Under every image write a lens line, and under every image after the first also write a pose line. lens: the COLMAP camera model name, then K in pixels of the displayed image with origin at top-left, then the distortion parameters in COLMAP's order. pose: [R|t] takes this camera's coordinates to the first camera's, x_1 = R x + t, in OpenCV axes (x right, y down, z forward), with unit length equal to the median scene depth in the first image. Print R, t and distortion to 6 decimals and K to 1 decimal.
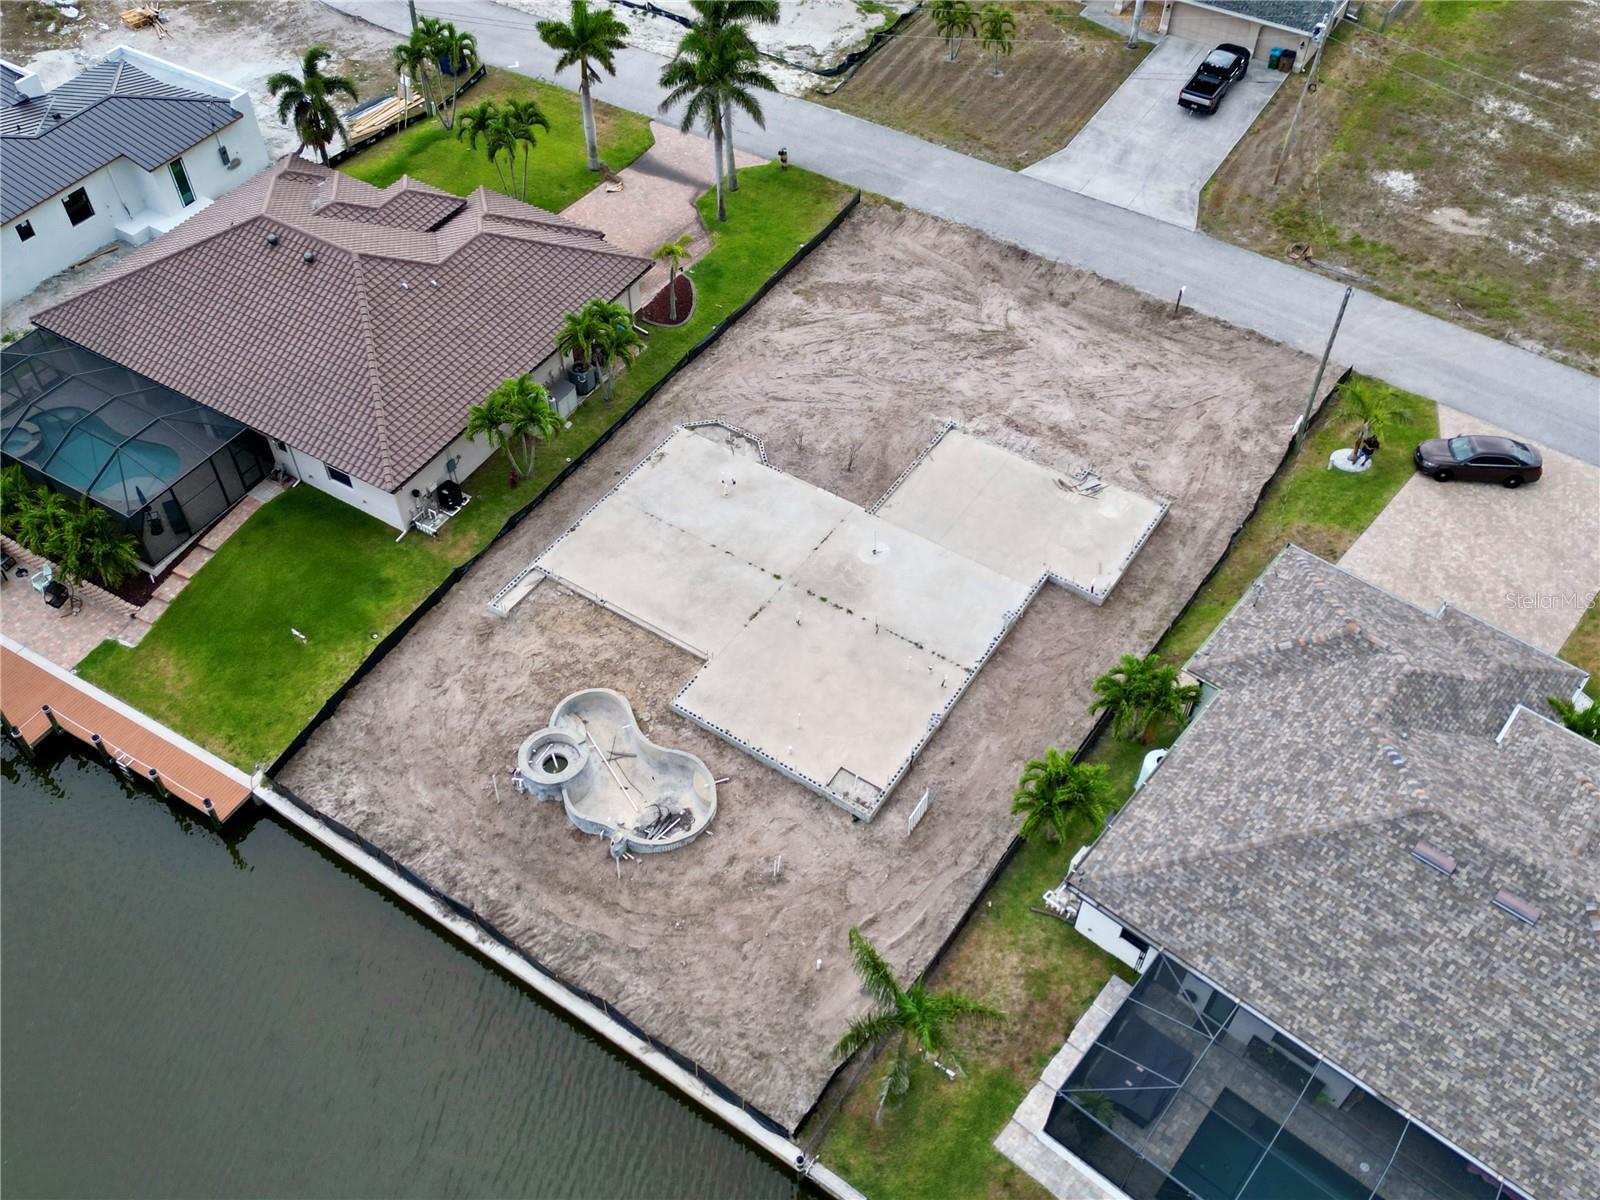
lens RADIAL K [[1396.8, 0, 802.2], [0, 1396.8, 604.5], [0, 0, 1]] dist [0.088978, -0.099428]
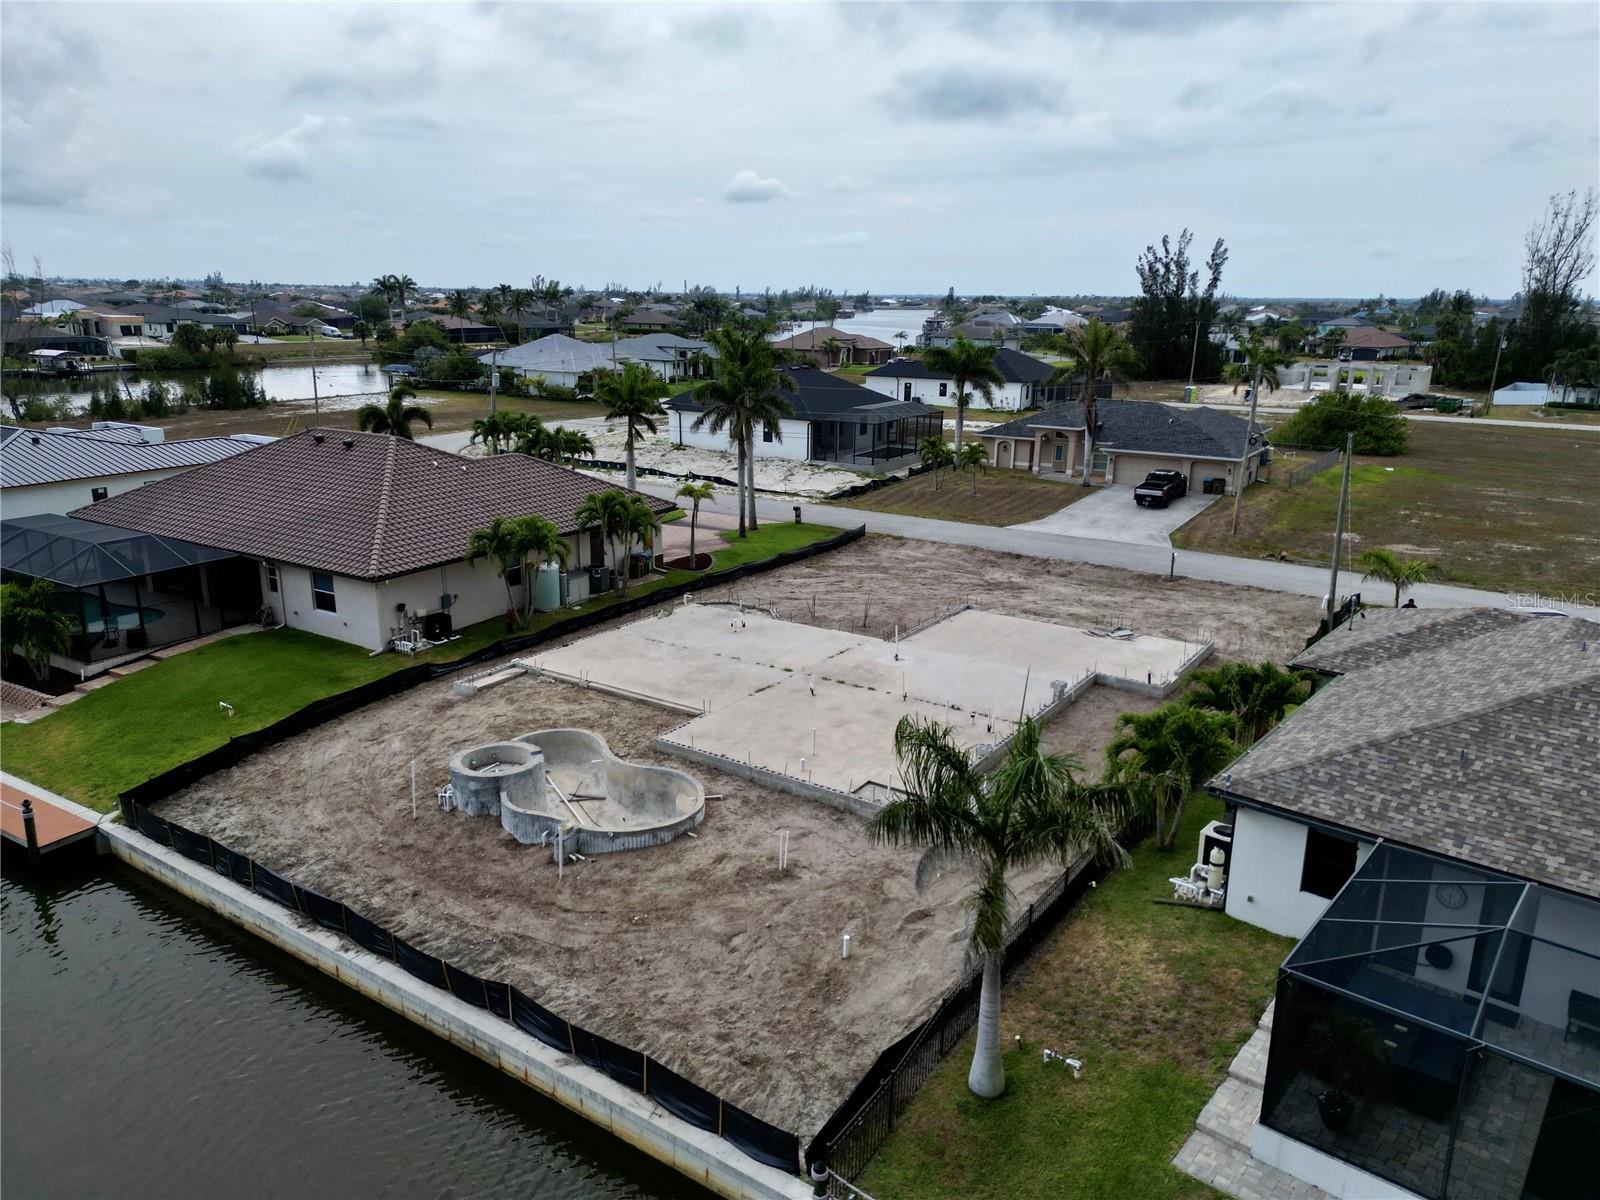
lens RADIAL K [[1115.9, 0, 802.5], [0, 1115.9, 603.9], [0, 0, 1]] dist [0.079392, -0.077458]
pose [[0.999975, 0.003609, -0.006077, -0.004797], [-0.006359, 0.834676, -0.550704, 0.340349], [0.003085, 0.550729, 0.834678, 0.391762]]
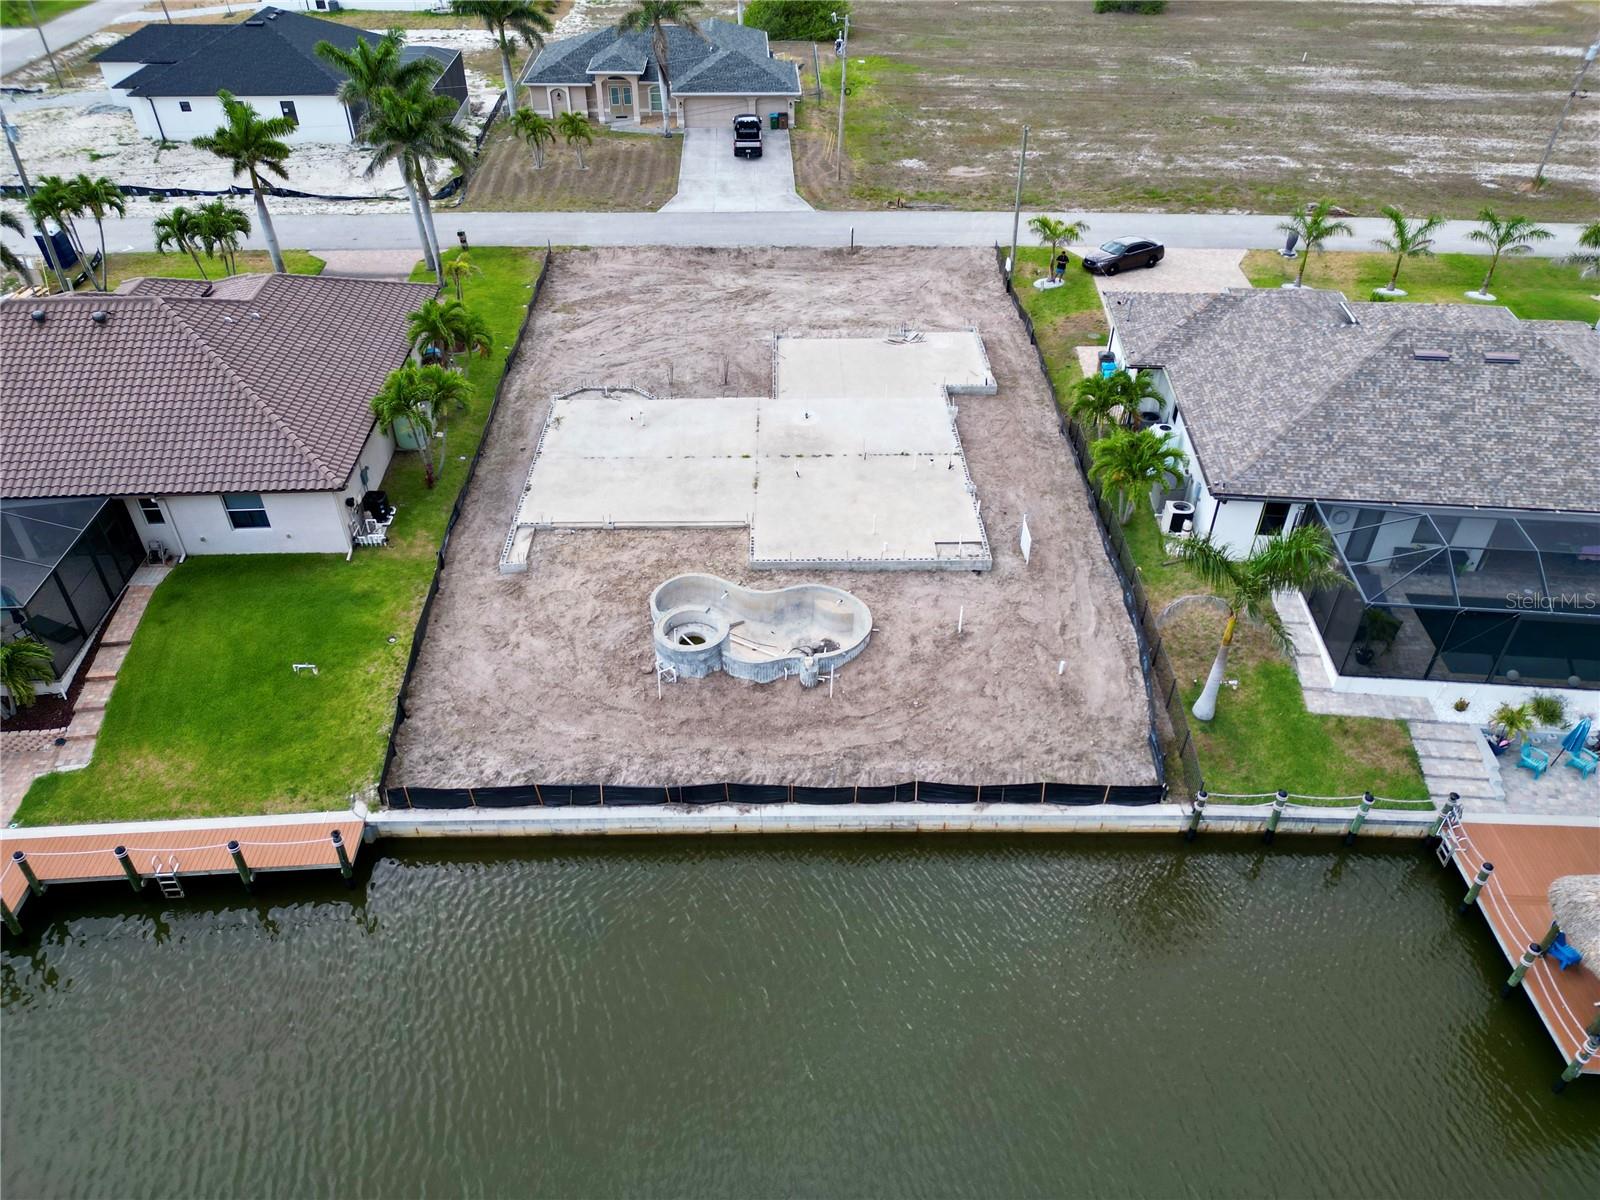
lens RADIAL K [[1115.9, 0, 802.5], [0, 1115.9, 603.9], [0, 0, 1]] dist [0.079392, -0.077458]
pose [[0.821764, -0.350455, 0.449317, -0.397521], [0.430886, 0.898152, -0.087521, 0.170198], [-0.372883, 0.265526, 0.889075, 0.288185]]
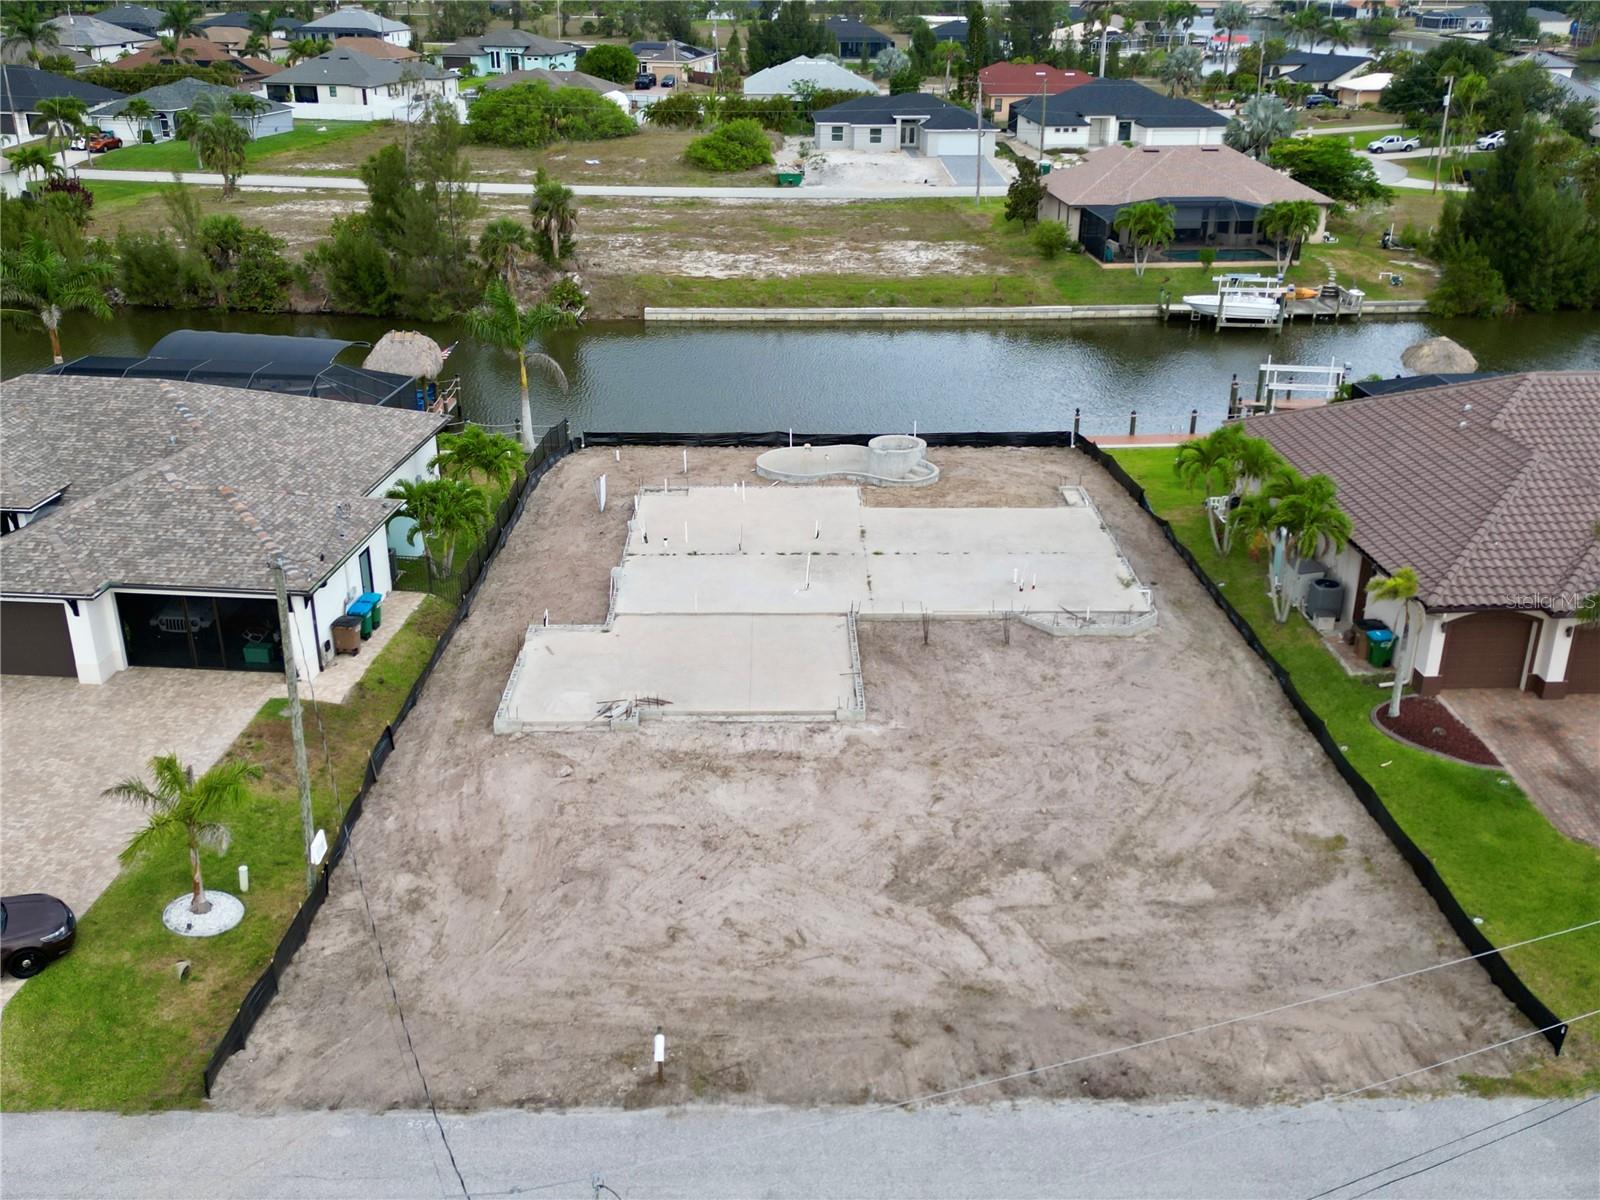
lens RADIAL K [[1521.6, 0, 803.7], [0, 1521.6, 603.4], [0, 0, 1]] dist [0.141857, -0.272827]
pose [[-0.824090, 0.206594, -0.527442, 0.543453], [-0.436189, 0.362632, 0.823552, -0.793316], [0.361408, 0.908745, -0.208727, 1.232818]]
